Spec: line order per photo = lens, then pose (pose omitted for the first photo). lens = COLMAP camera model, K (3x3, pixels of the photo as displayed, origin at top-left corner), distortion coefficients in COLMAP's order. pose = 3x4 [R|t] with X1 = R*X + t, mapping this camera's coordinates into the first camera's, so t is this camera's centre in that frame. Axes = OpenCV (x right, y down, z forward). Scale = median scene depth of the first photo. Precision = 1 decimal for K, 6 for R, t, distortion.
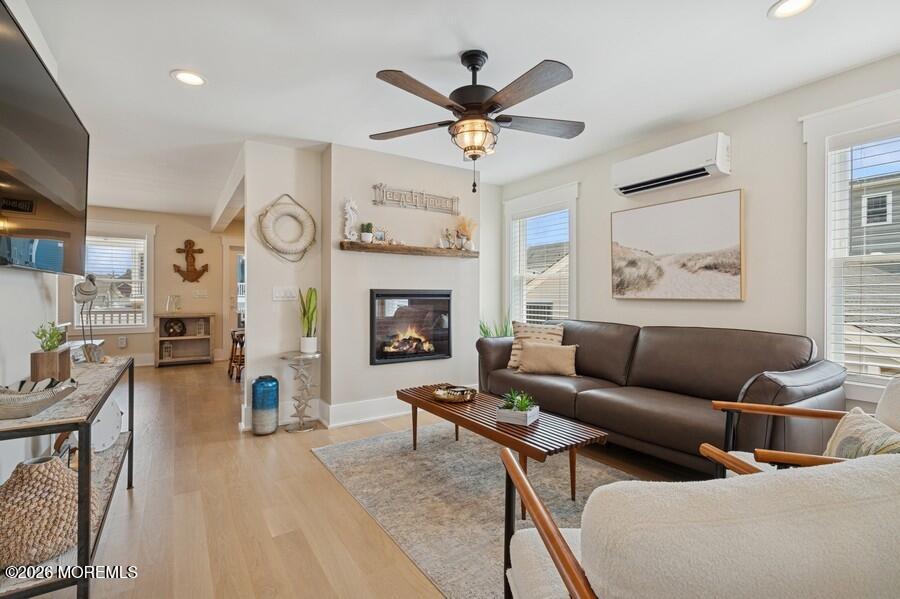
lens RADIAL K [[412.3, 0, 450.0], [0, 412.3, 299.5], [0, 0, 1]] dist [-0.000745, -0.000449]
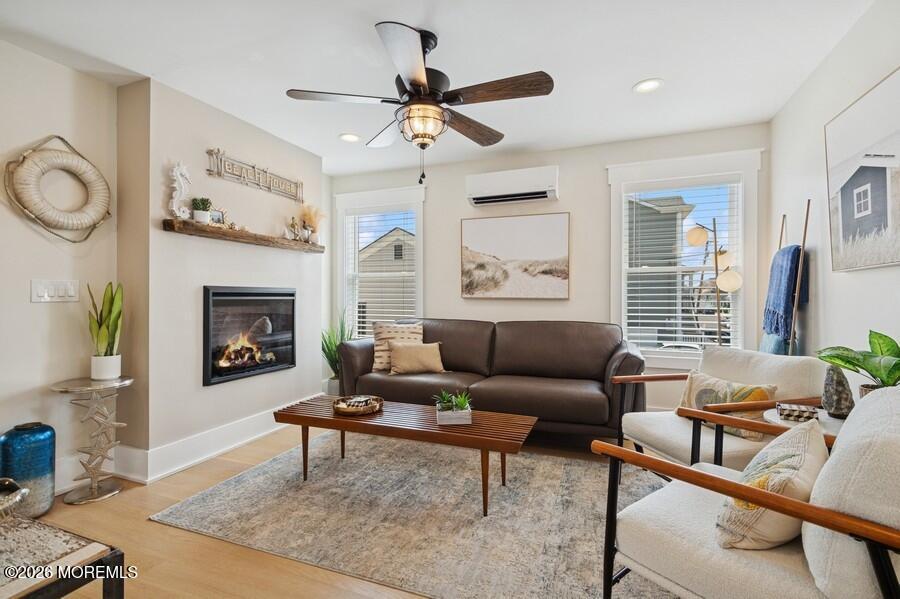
lens RADIAL K [[412.3, 0, 450.0], [0, 412.3, 299.5], [0, 0, 1]] dist [-0.000745, -0.000449]
pose [[0.819739, -0.004132, 0.572722, -0.269283], [0.004578, 0.999989, 0.000662, 0.001284], [-0.572719, 0.002079, 0.819749, 0.126815]]
